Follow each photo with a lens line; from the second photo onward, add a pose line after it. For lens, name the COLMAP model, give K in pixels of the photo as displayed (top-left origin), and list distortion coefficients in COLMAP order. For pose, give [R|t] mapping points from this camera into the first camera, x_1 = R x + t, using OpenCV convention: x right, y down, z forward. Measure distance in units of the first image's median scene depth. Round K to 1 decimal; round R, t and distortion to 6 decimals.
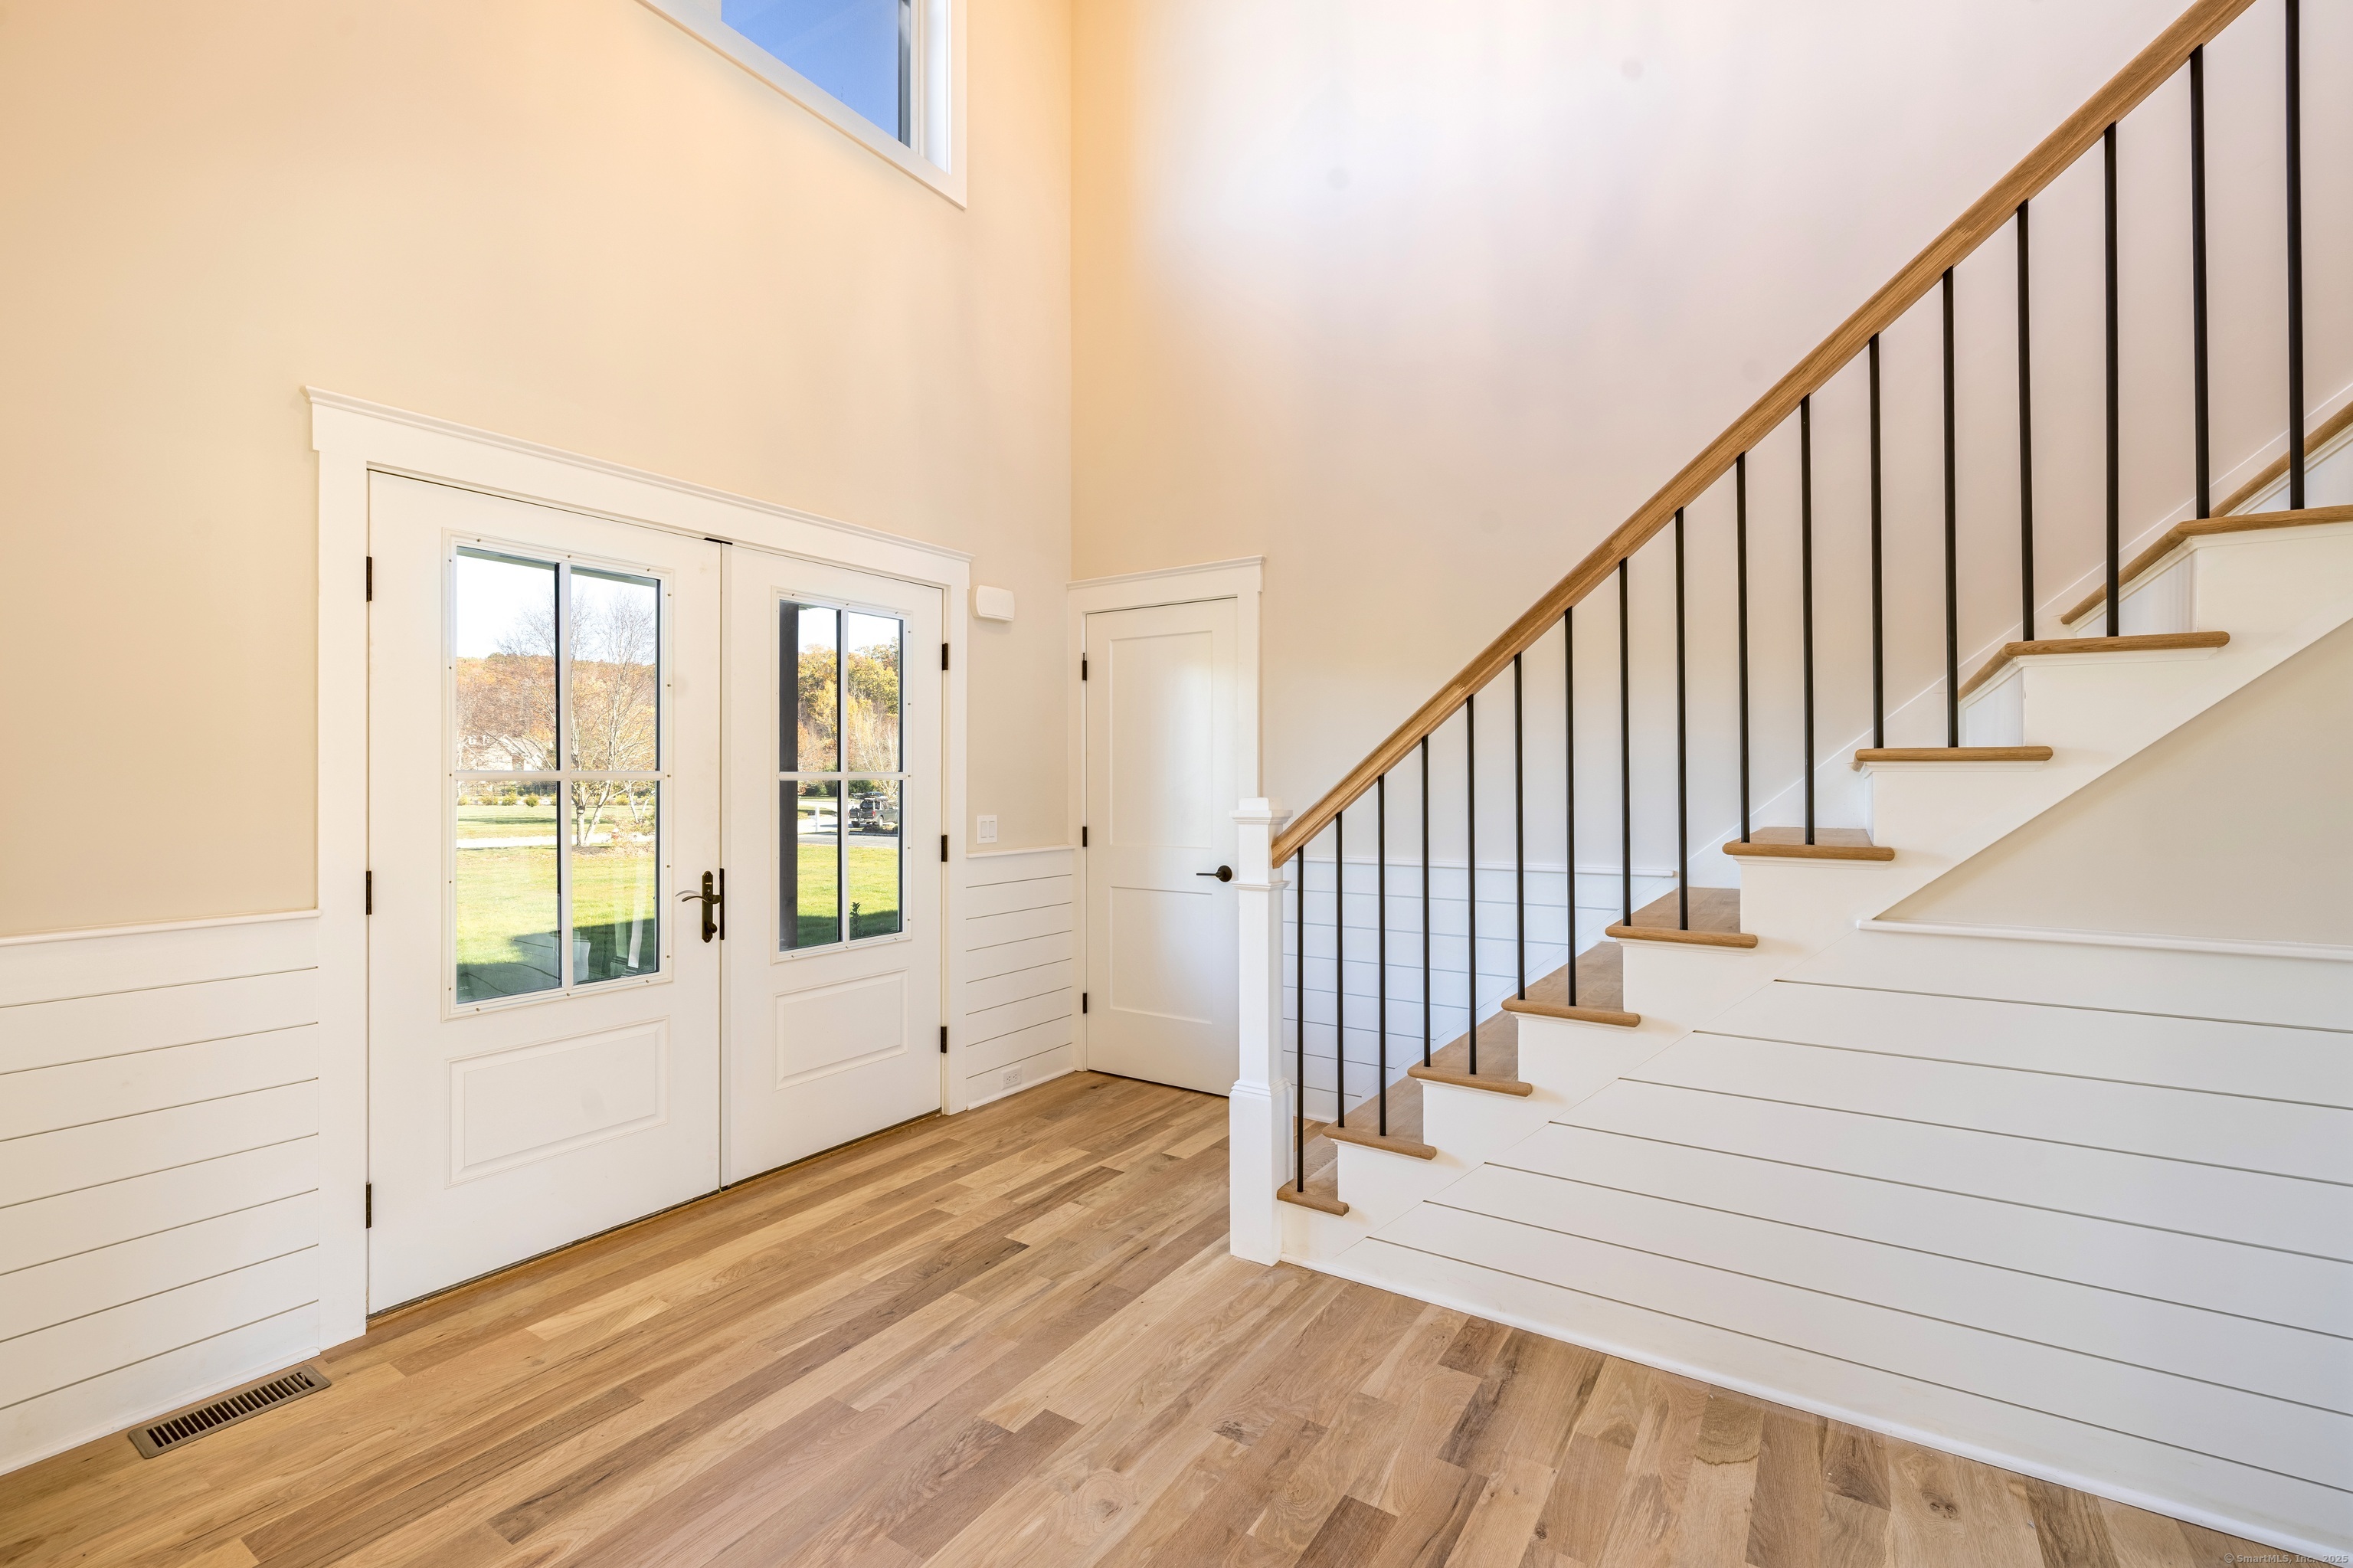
lens RADIAL K [[1027.3, 0, 1117.2], [0, 1027.3, 781.4], [0, 0, 1]] dist [-0.004801, 0.002024]
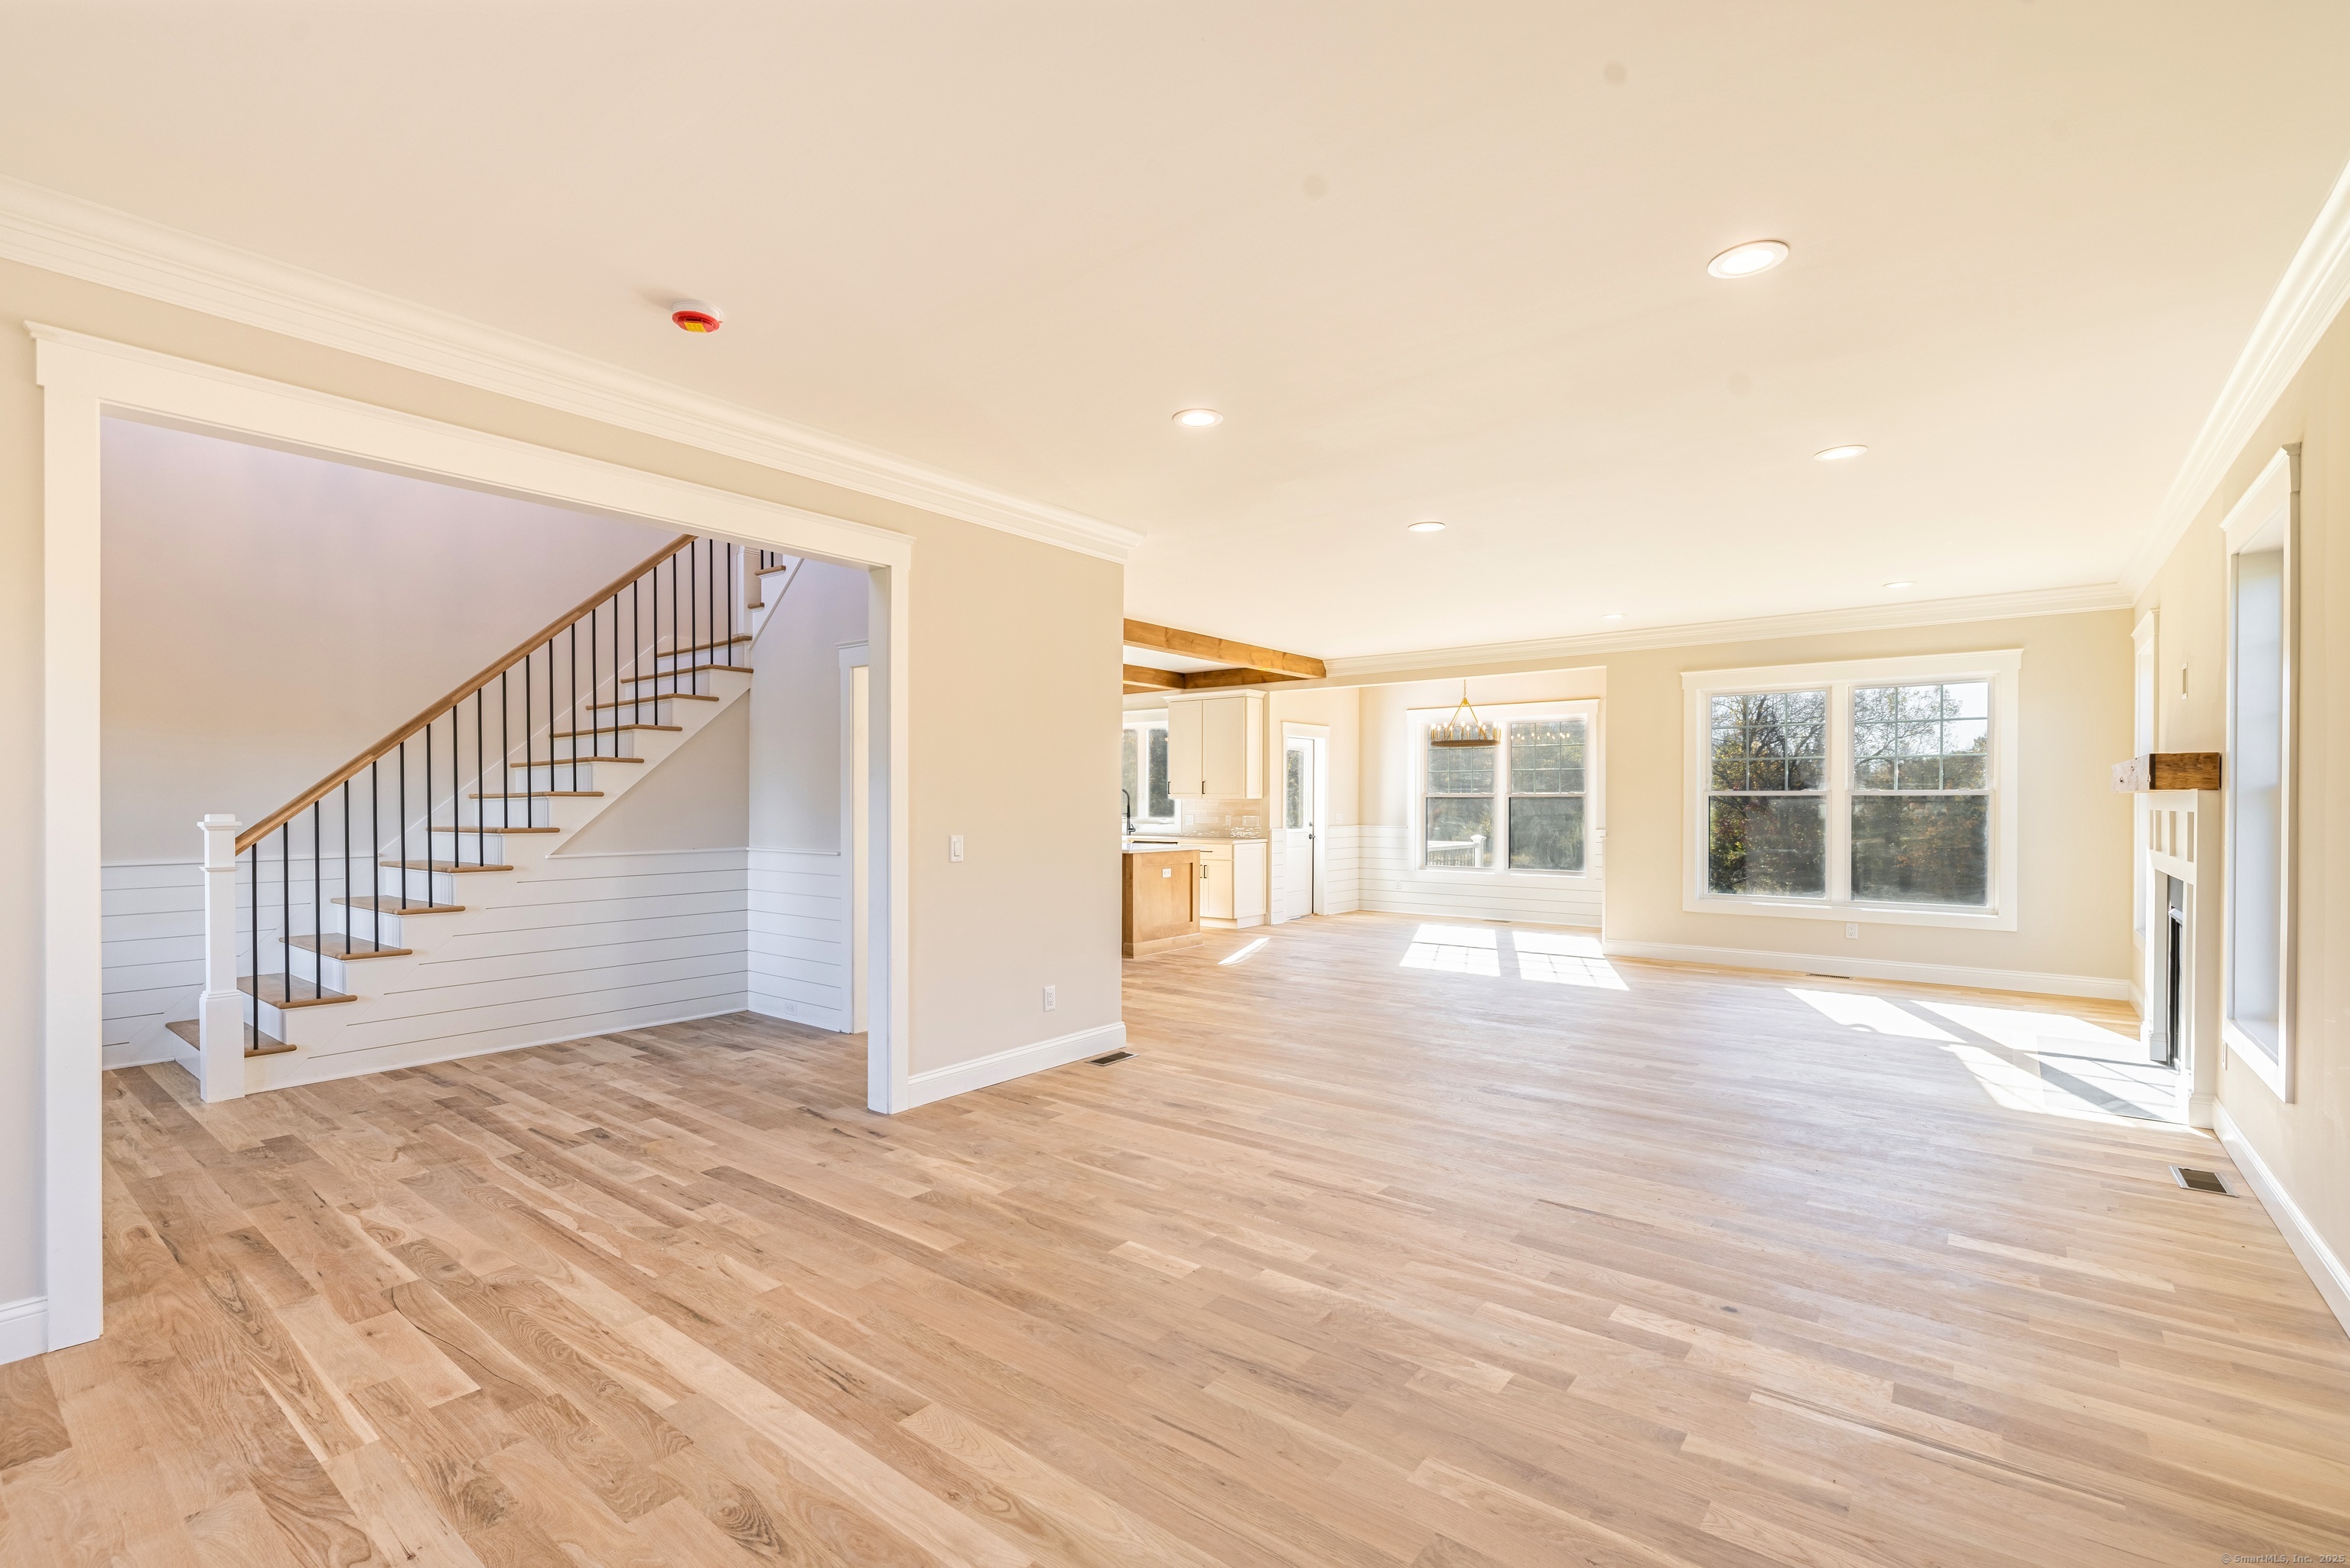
lens RADIAL K [[1025.9, 0, 1104.0], [0, 1025.9, 809.4], [0, 0, 1]] dist [-0.004801, 0.002024]
pose [[0.112314, -0.008060, 0.993640, -1.771397], [0.000350, 0.999967, 0.008072, -0.005145], [-0.993673, -0.000559, 0.112313, -0.746279]]
